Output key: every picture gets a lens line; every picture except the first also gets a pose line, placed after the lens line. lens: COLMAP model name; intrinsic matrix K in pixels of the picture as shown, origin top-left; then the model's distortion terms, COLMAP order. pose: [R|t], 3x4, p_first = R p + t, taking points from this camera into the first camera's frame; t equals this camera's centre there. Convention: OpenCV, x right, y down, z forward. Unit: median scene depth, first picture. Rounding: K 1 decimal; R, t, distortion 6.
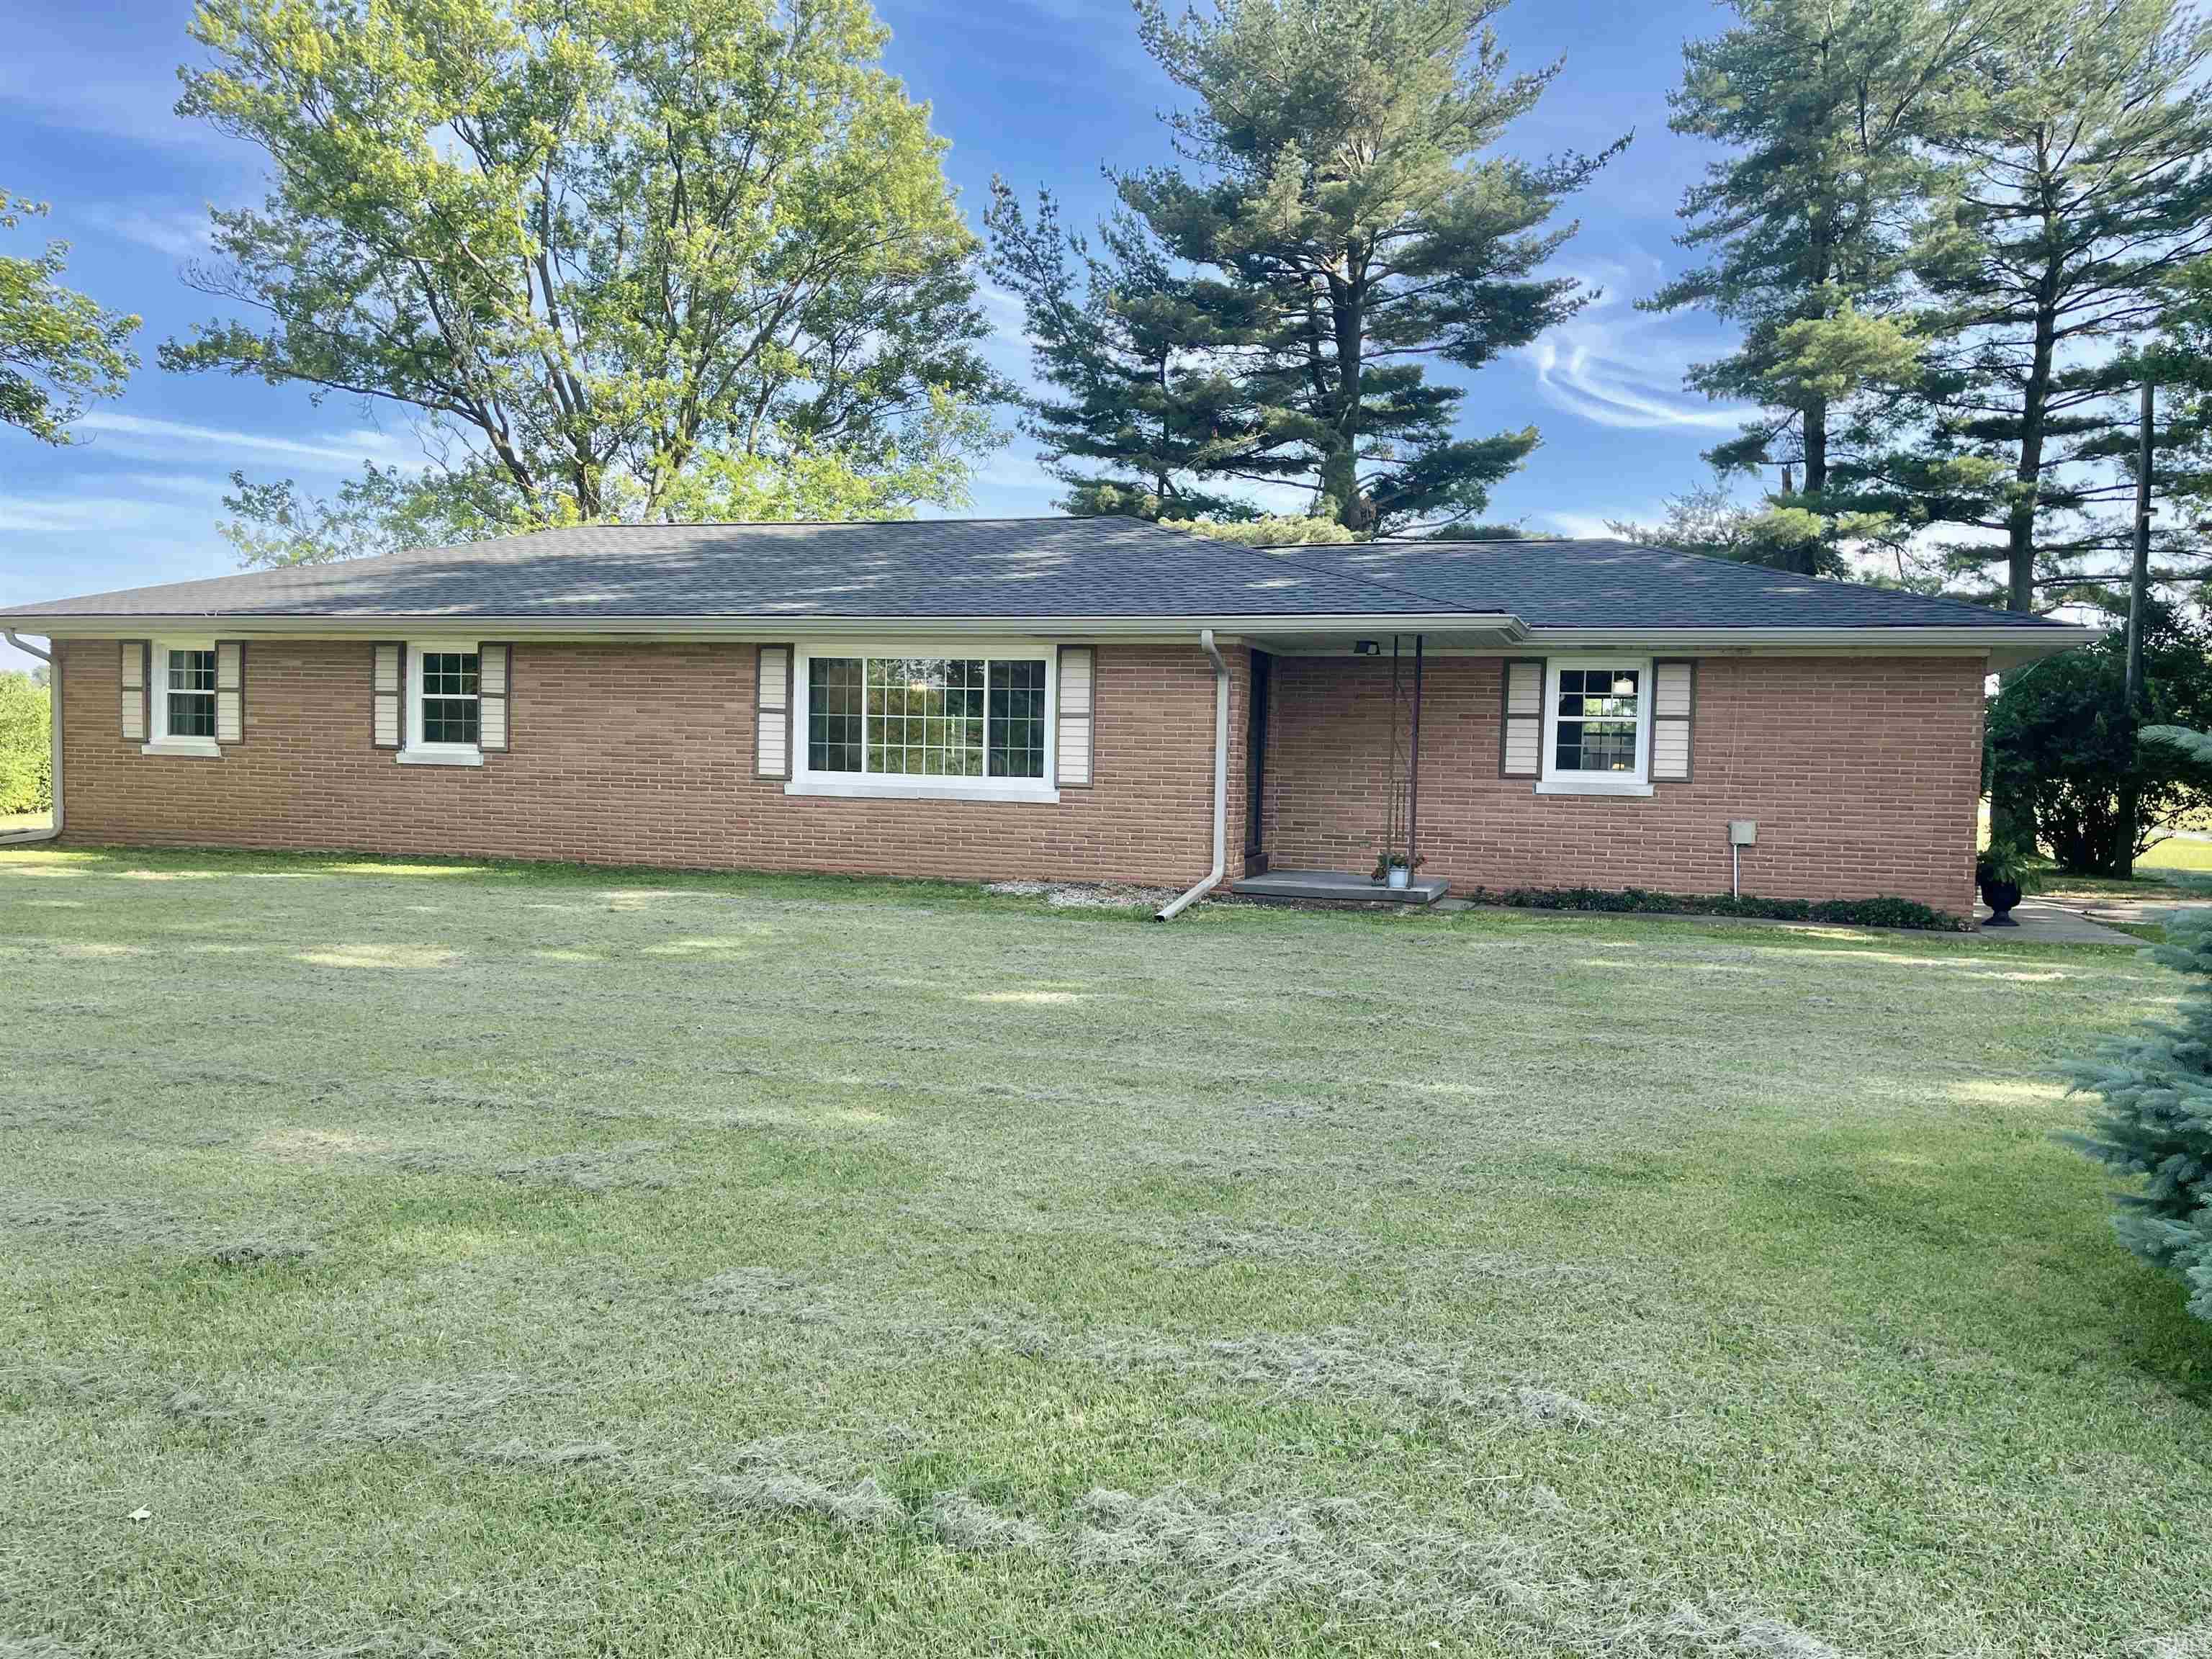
lens RADIAL K [[1676.9, 0, 1104.9], [0, 1676.9, 846.0], [0, 0, 1]] dist [0.071374, -0.099660]
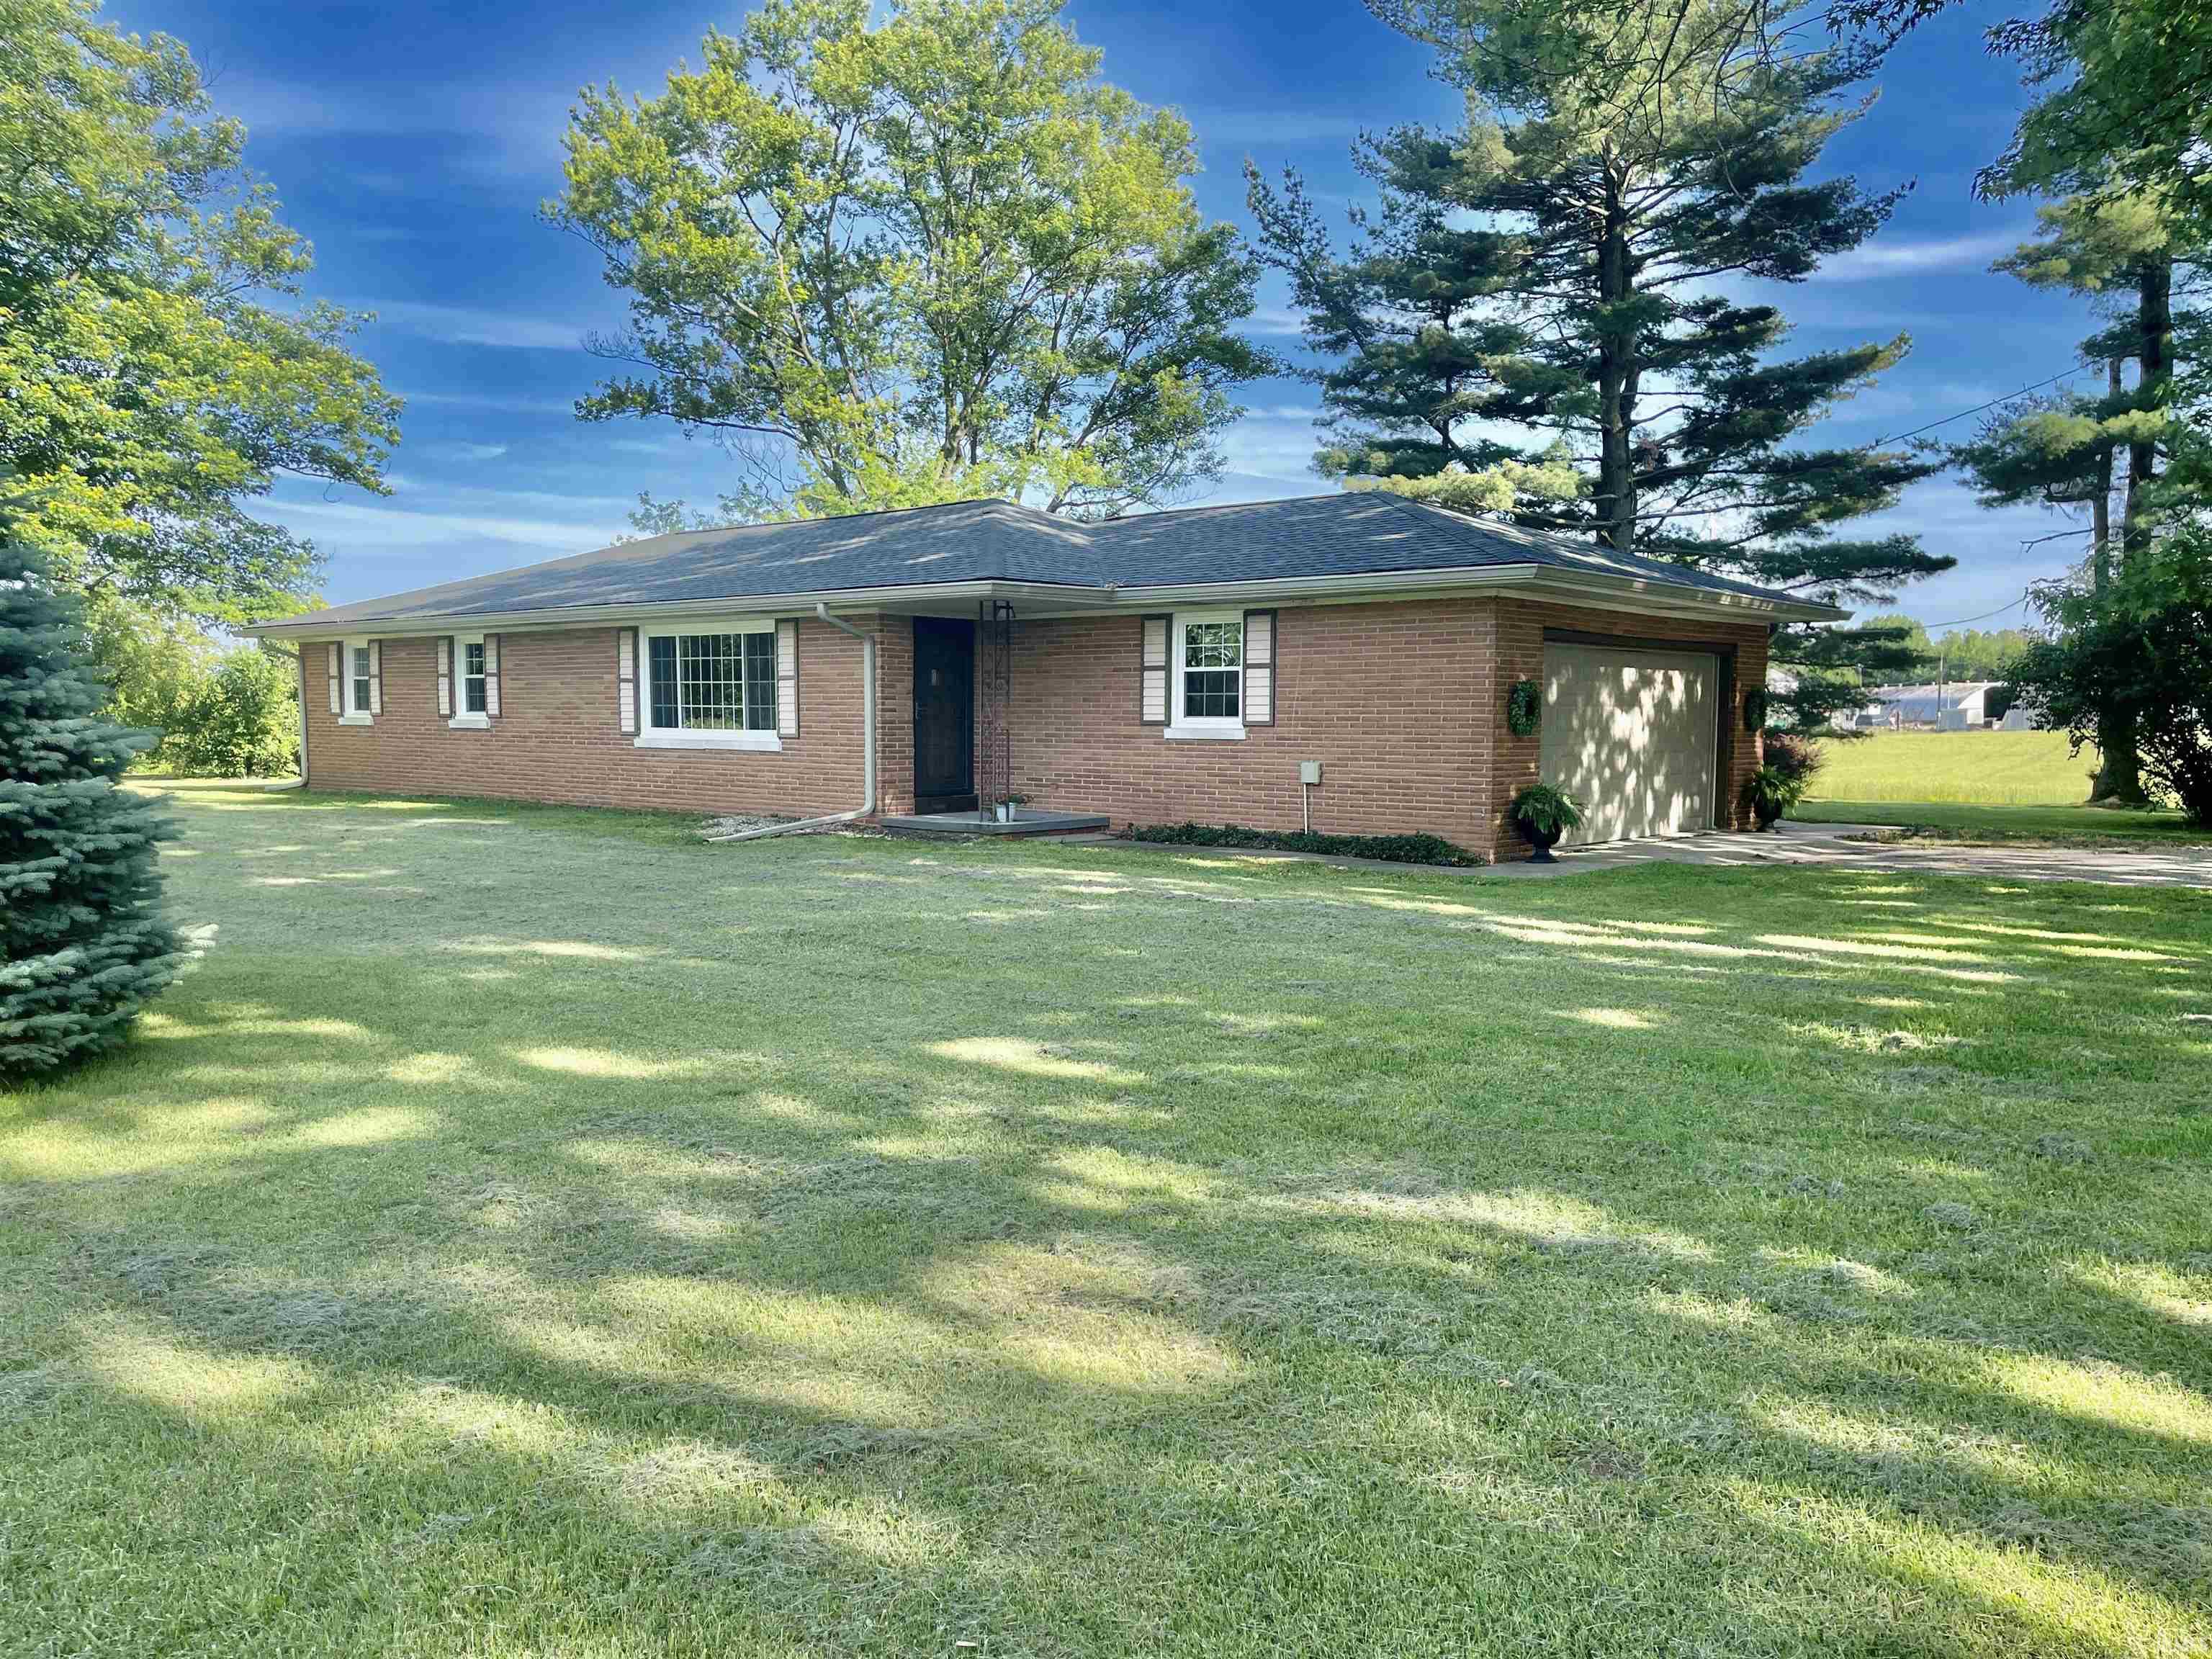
lens RADIAL K [[1676.9, 0, 1104.9], [0, 1676.9, 846.0], [0, 0, 1]] dist [0.071374, -0.099660]
pose [[0.915973, 0.011929, -0.401063, 0.635601], [-0.003402, 0.999753, 0.021966, 0.014363], [0.401226, -0.018755, 0.915787, -0.013577]]
